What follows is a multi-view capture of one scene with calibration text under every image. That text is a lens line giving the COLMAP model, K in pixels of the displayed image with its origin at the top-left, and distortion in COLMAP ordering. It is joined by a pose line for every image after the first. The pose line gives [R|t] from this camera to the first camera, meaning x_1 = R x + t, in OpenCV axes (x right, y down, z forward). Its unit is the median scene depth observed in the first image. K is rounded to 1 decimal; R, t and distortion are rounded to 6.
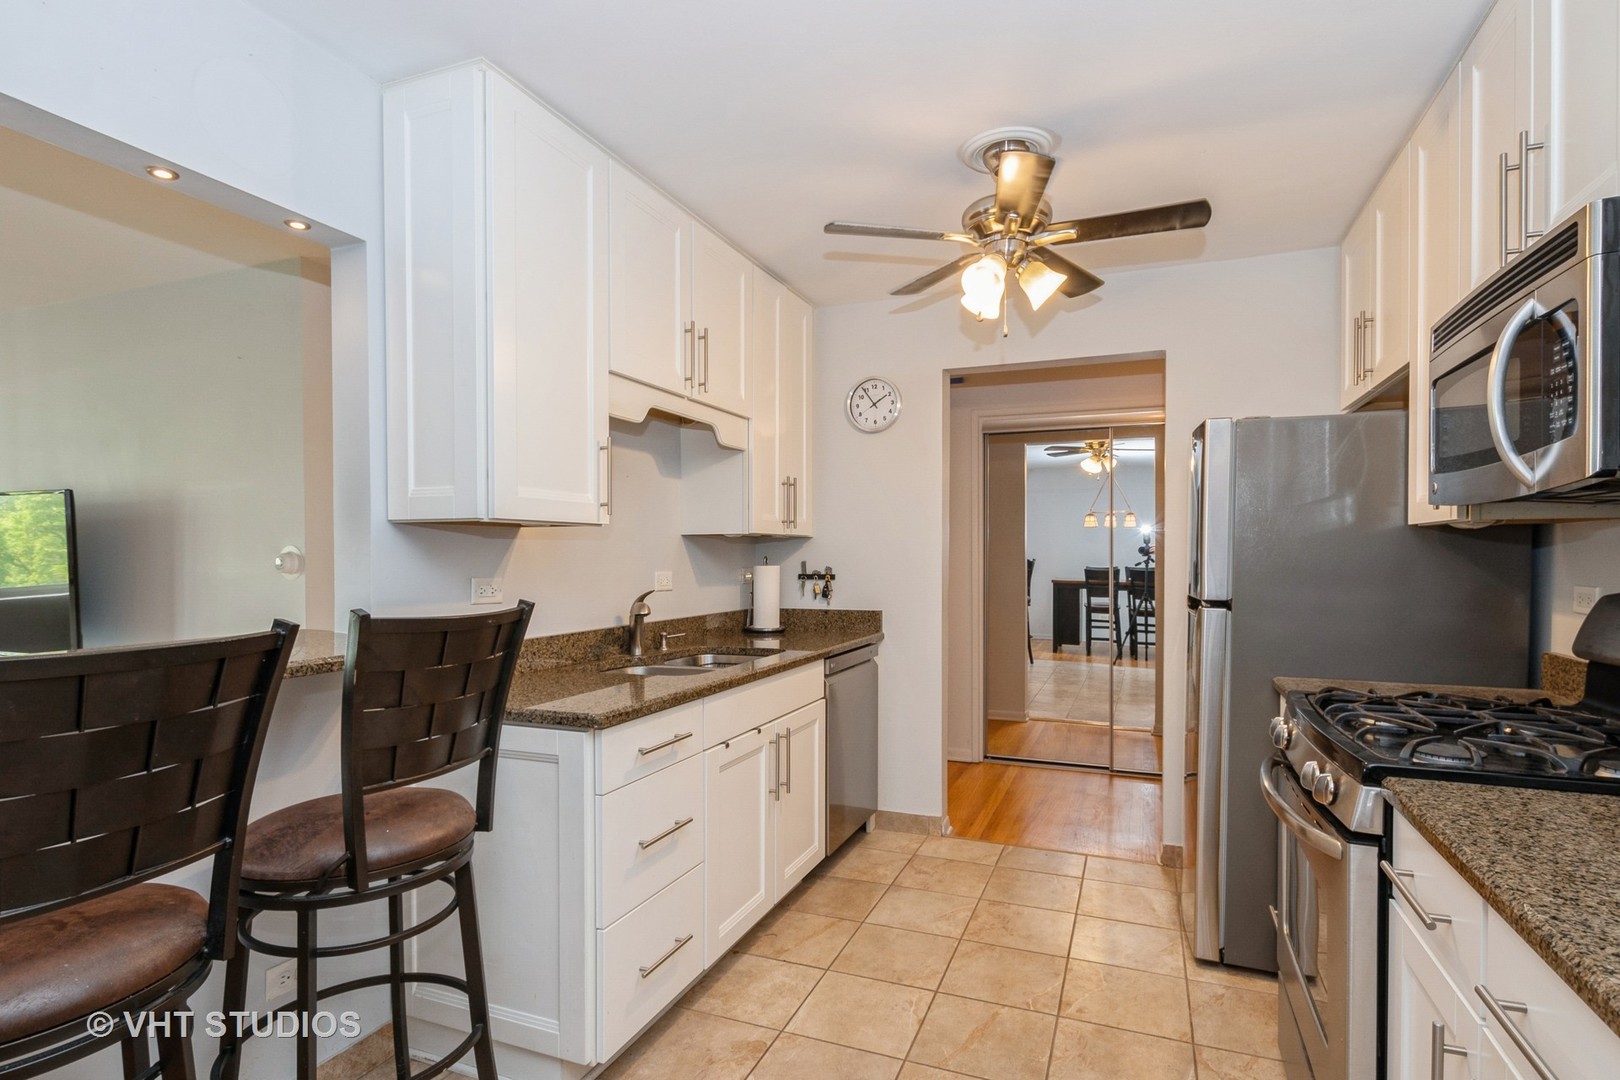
lens RADIAL K [[807.3, 0, 845.3], [0, 807.3, 560.0], [0, 0, 1]] dist [-0.006624, -0.000196]
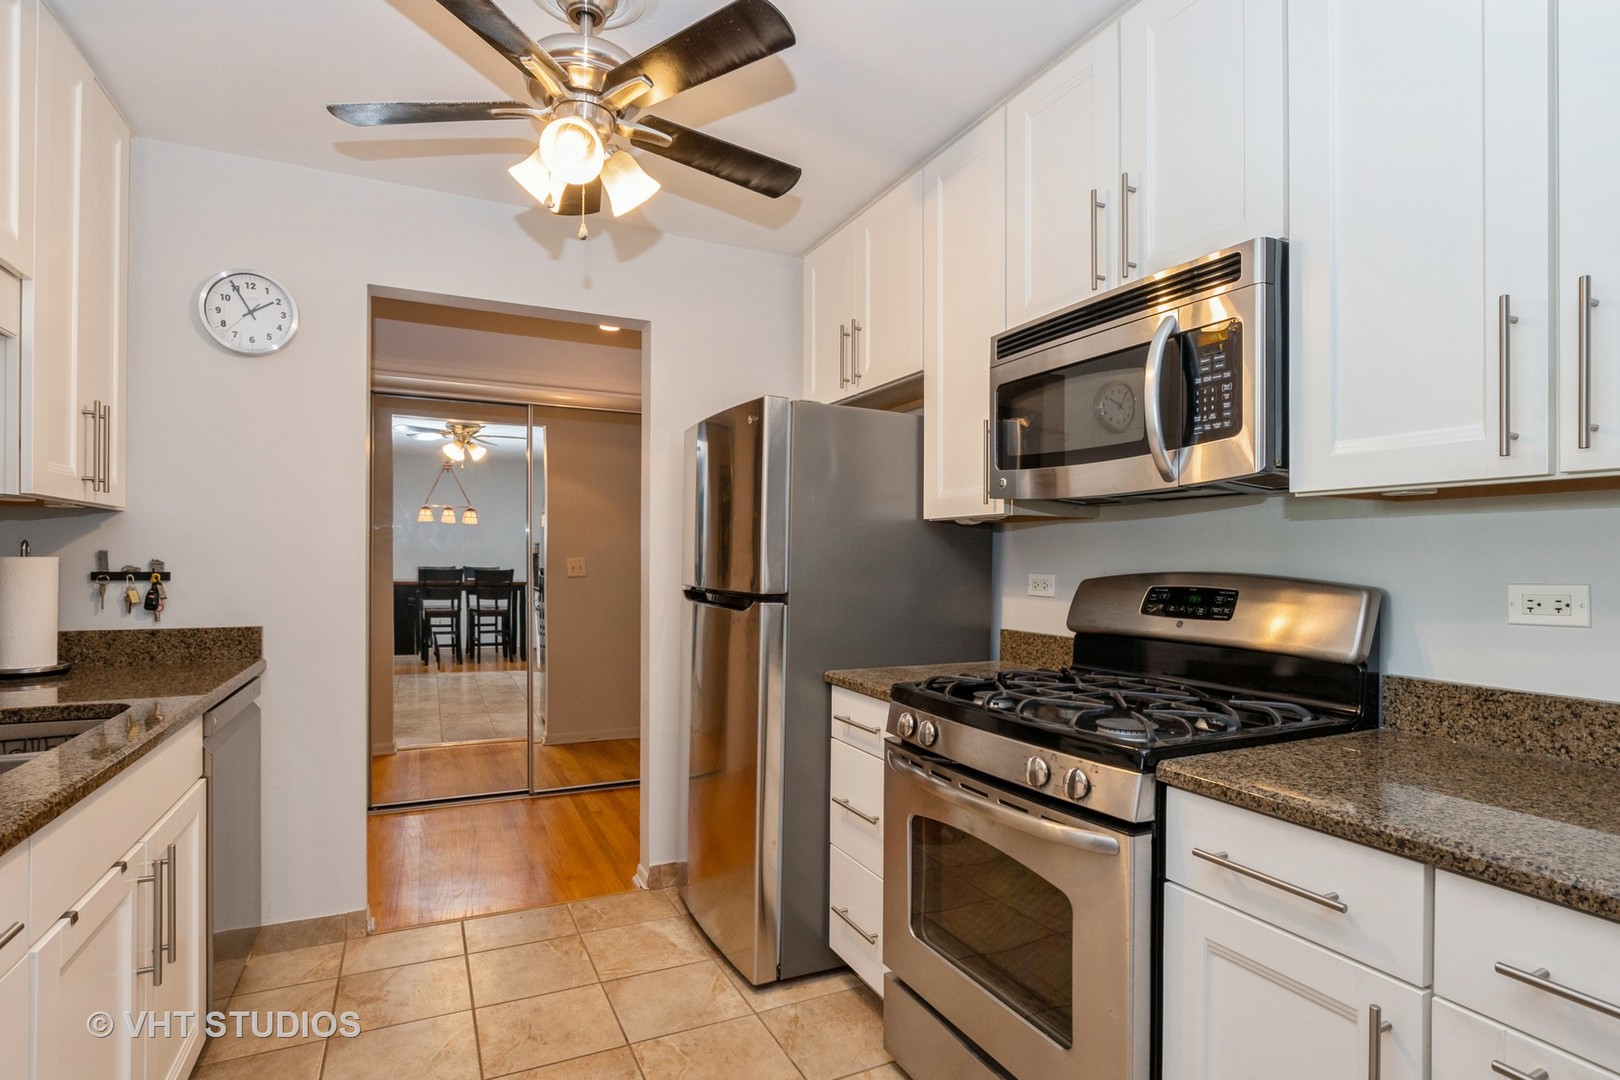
lens RADIAL K [[807.3, 0, 831.5], [0, 807.3, 566.6], [0, 0, 1]] dist [-0.006624, -0.000196]
pose [[0.691192, -0.002663, 0.722667, -0.110649], [-0.002471, 0.999979, 0.006048, 0.008641], [-0.722667, -0.005966, 0.691170, 0.206181]]
